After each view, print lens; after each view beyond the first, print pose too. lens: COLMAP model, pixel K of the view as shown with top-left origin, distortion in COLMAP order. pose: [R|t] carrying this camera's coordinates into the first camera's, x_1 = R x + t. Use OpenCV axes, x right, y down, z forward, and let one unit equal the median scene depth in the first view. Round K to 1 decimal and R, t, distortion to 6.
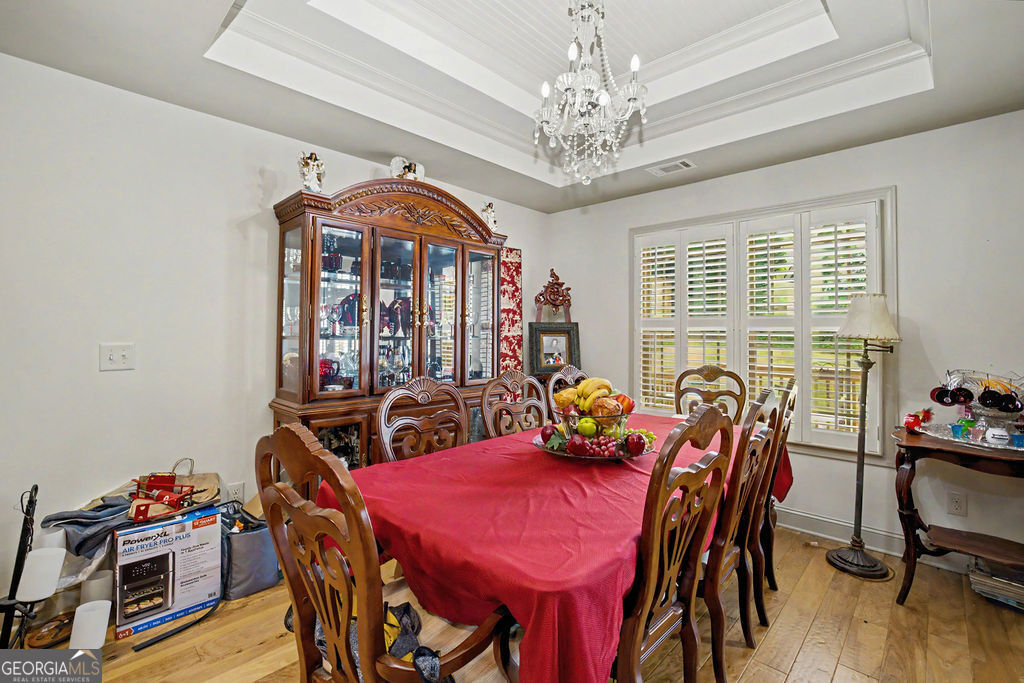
lens RADIAL K [[448.5, 0, 511.7], [0, 448.5, 325.8], [0, 0, 1]] dist [-0.054392, 0.018143]
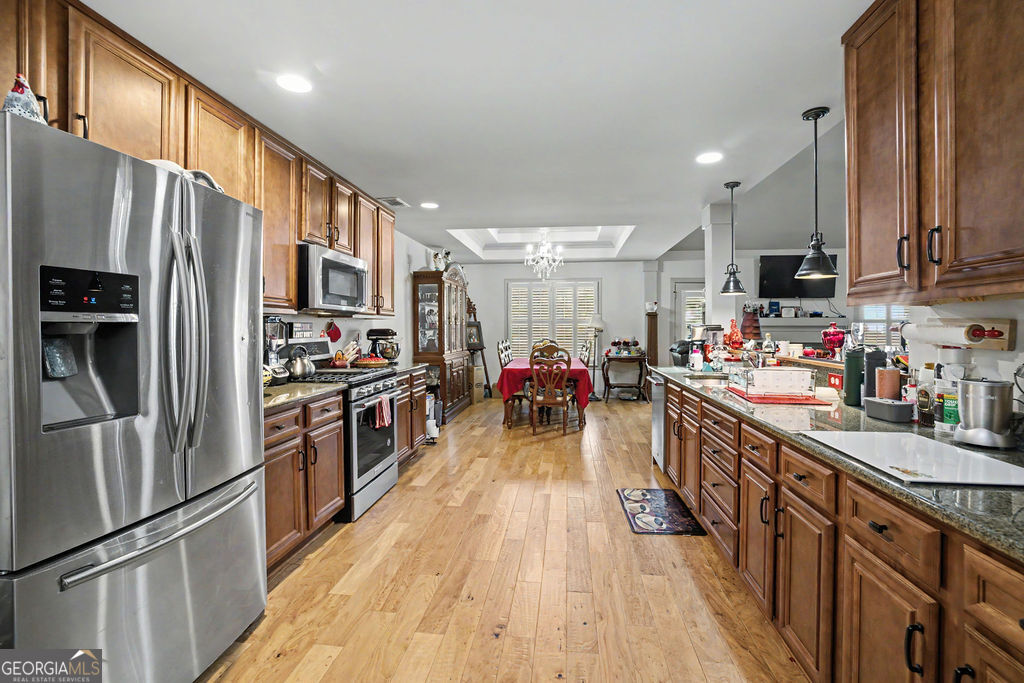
lens RADIAL K [[448.5, 0, 511.7], [0, 448.5, 325.8], [0, 0, 1]] dist [-0.054392, 0.018143]
pose [[0.803252, -0.006471, 0.595604, -1.001308], [-0.005725, 0.999811, 0.018583, -0.026621], [-0.595612, -0.018337, 0.803063, -0.773469]]
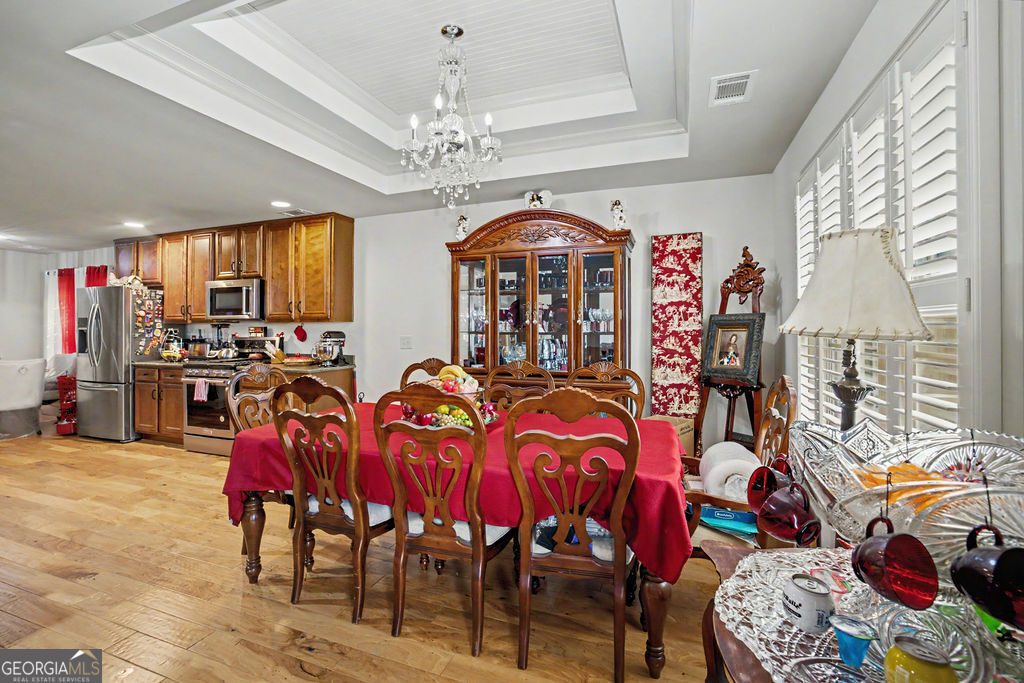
lens RADIAL K [[448.5, 0, 511.7], [0, 448.5, 325.8], [0, 0, 1]] dist [-0.054392, 0.018143]
pose [[0.402993, -0.013983, -0.915096, 0.676849], [0.026447, 0.999644, -0.003628, 0.006193], [0.914821, -0.022739, 0.403219, 0.315544]]
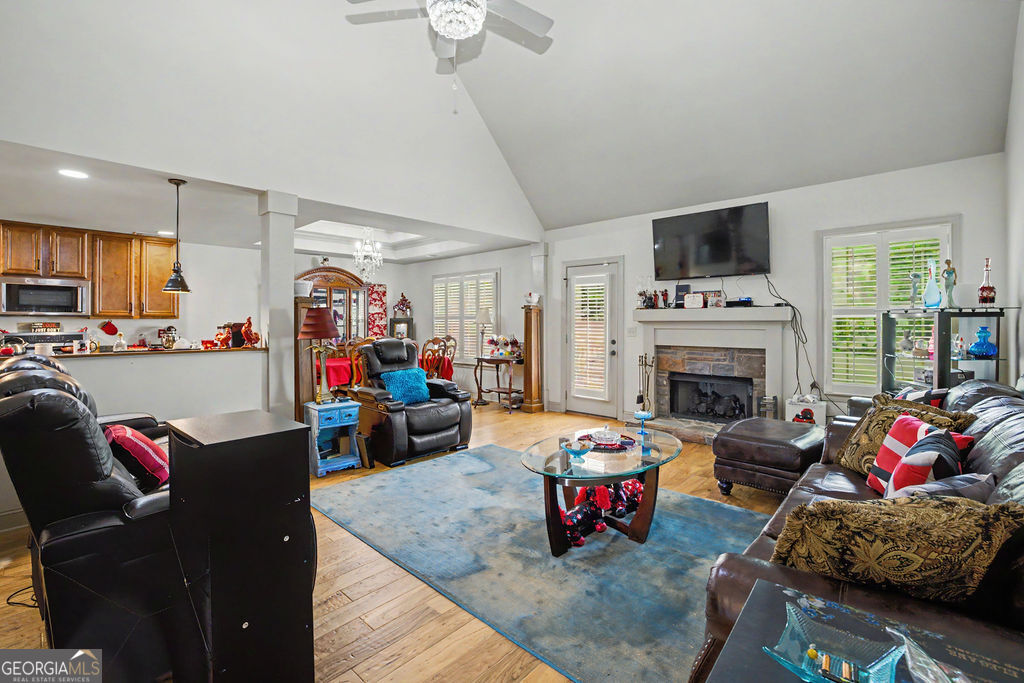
lens RADIAL K [[448.5, 0, 511.7], [0, 448.5, 325.8], [0, 0, 1]] dist [-0.054392, 0.018143]
pose [[0.999393, -0.013150, 0.032264, 0.571159], [0.012233, 0.999520, 0.028449, -0.025627], [-0.032623, -0.028037, 0.999074, -1.215431]]
